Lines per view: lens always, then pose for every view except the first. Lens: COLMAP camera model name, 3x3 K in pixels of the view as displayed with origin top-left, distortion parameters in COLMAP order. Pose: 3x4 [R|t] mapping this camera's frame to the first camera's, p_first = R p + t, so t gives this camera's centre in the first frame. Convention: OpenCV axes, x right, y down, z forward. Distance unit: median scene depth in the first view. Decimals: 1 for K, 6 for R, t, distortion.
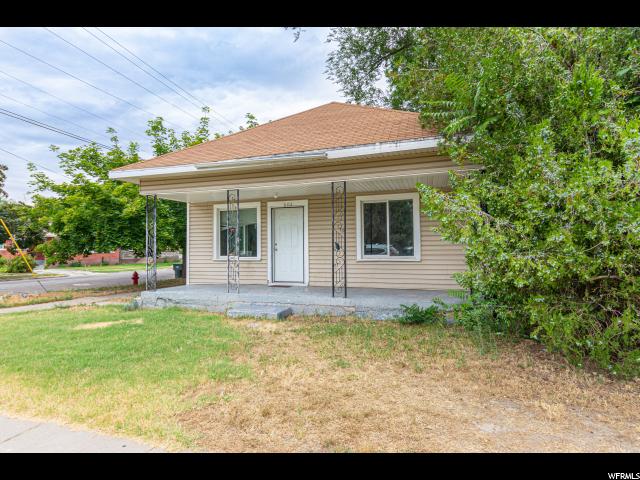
lens RADIAL K [[243.8, 0, 320.0], [0, 243.8, 241.9], [0, 0, 1]] dist [0.008495, 0.000083]
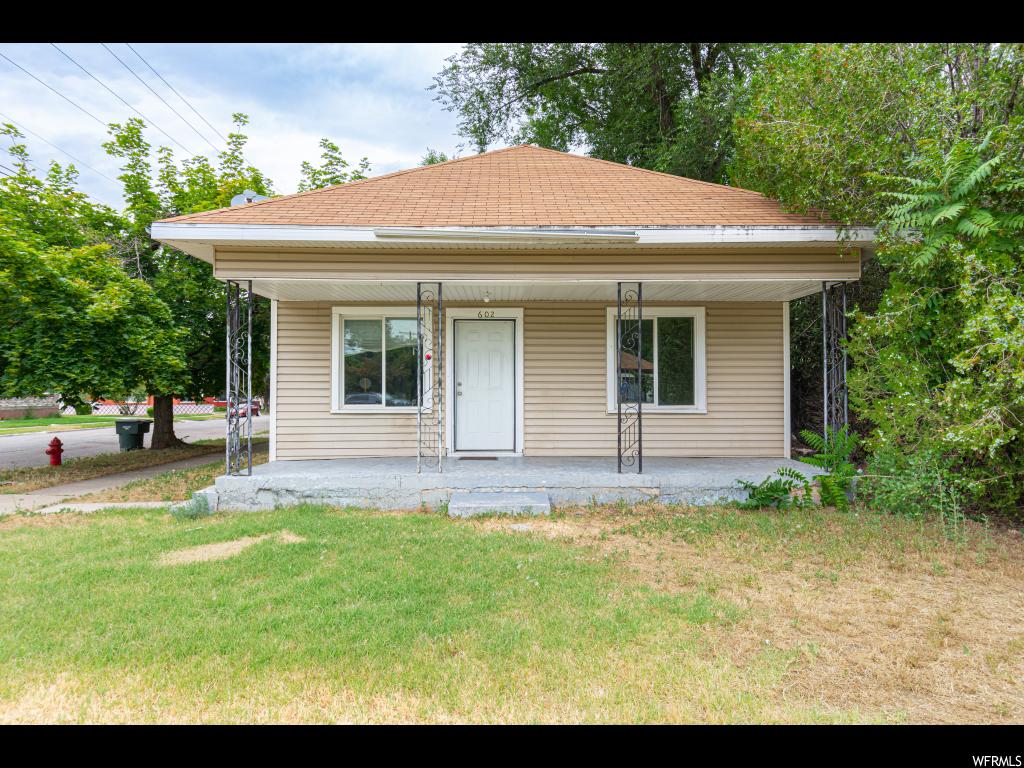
lens RADIAL K [[411.3, 0, 509.6], [0, 411.3, 385.6], [0, 0, 1]] dist [0.001240, 0.000005]
pose [[0.970096, 0.012722, 0.242389, -0.334028], [-0.015017, 0.999858, 0.007621, 0.004657], [-0.242258, -0.011033, 0.970149, 0.059722]]
